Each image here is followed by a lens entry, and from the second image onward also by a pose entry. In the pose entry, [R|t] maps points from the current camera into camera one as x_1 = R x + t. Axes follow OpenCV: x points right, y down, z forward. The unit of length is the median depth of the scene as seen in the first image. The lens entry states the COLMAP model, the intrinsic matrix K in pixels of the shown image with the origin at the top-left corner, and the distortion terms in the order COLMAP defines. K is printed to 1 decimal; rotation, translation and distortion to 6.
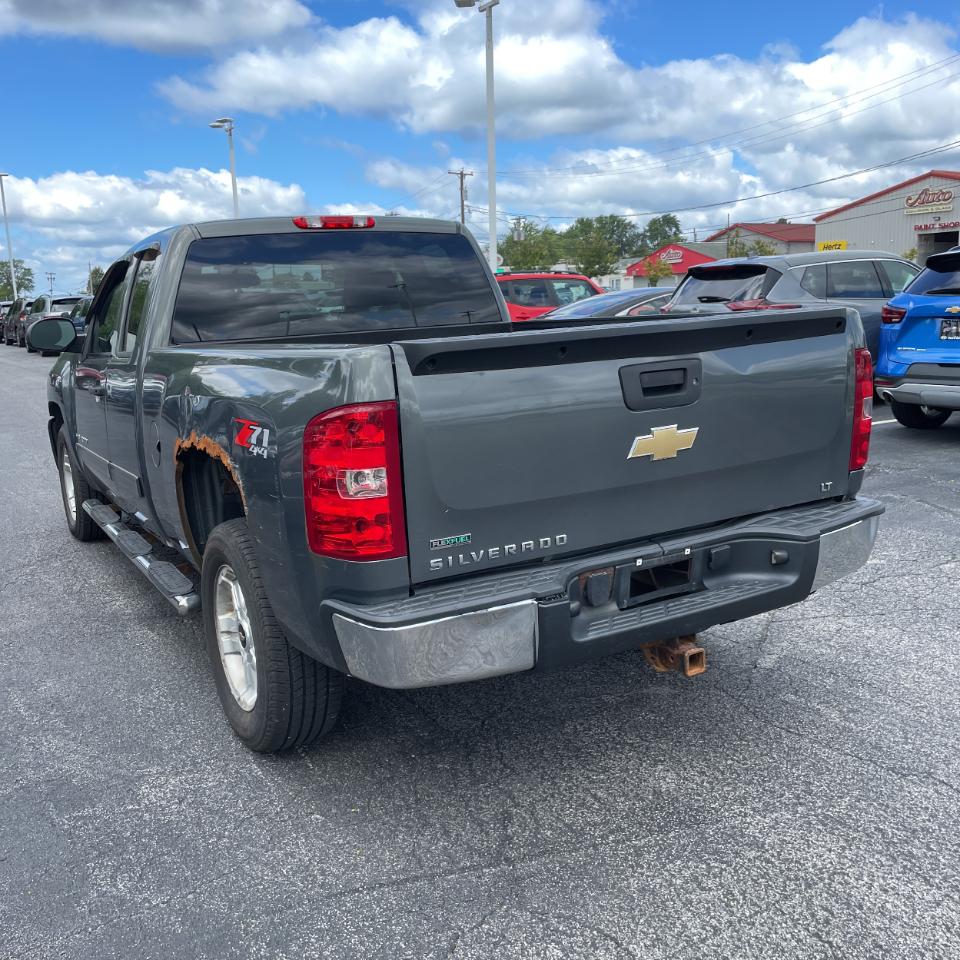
lens RADIAL K [[937.9, 0, 479.4], [0, 937.9, 468.5], [0, 0, 1]] dist [0.088286, -0.127409]
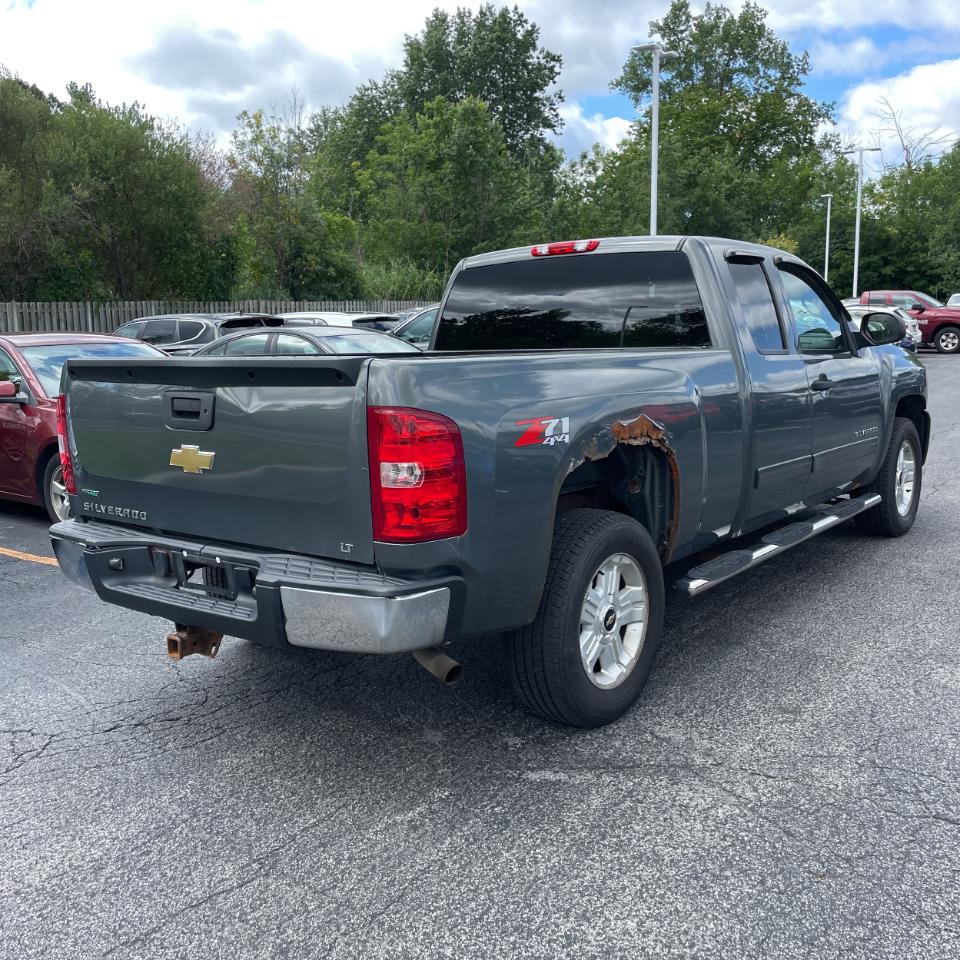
lens RADIAL K [[937.9, 0, 479.4], [0, 937.9, 468.5], [0, 0, 1]] dist [0.088286, -0.127409]
pose [[0.395042, 0.170831, -0.902640, 1.350120], [-0.155165, 0.980849, 0.117724, -0.202236], [0.905464, 0.093553, 0.413984, 0.802681]]
